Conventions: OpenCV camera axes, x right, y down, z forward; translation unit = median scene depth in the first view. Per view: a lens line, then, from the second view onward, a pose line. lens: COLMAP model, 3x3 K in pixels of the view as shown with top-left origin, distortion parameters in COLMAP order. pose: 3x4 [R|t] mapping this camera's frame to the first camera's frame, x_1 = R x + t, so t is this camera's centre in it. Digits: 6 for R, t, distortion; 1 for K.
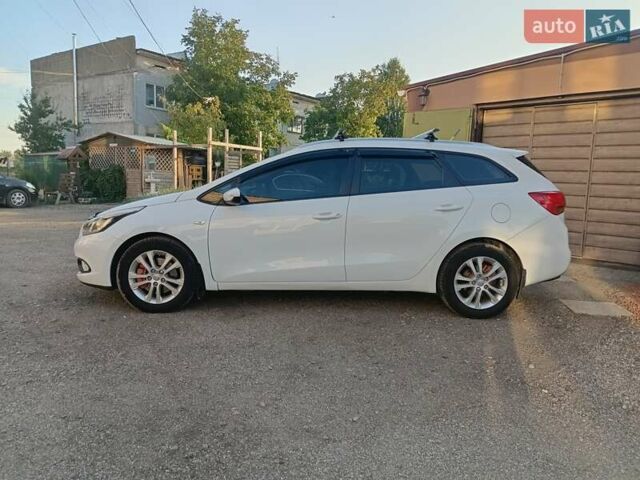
lens RADIAL K [[494.1, 0, 320.0], [0, 494.1, 240.0], [0, 0, 1]] dist [0.019070, -0.003350]
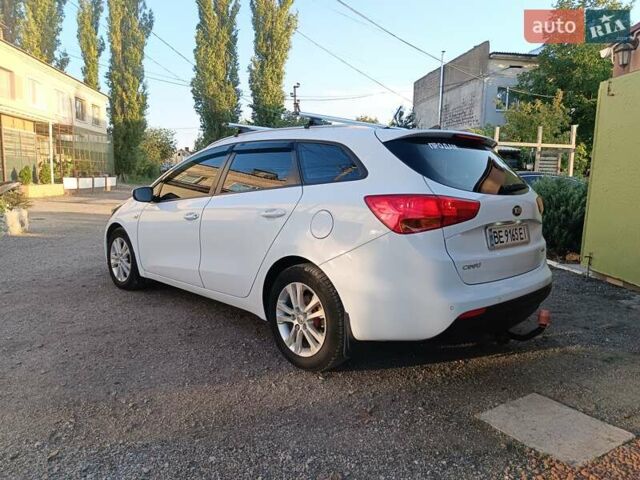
lens RADIAL K [[494.1, 0, 320.0], [0, 494.1, 240.0], [0, 0, 1]] dist [0.019070, -0.003350]
pose [[0.647818, 0.080432, -0.757538, 0.250026], [-0.091553, 0.995423, 0.027397, -0.014333], [0.756274, 0.051607, 0.652216, 0.155611]]
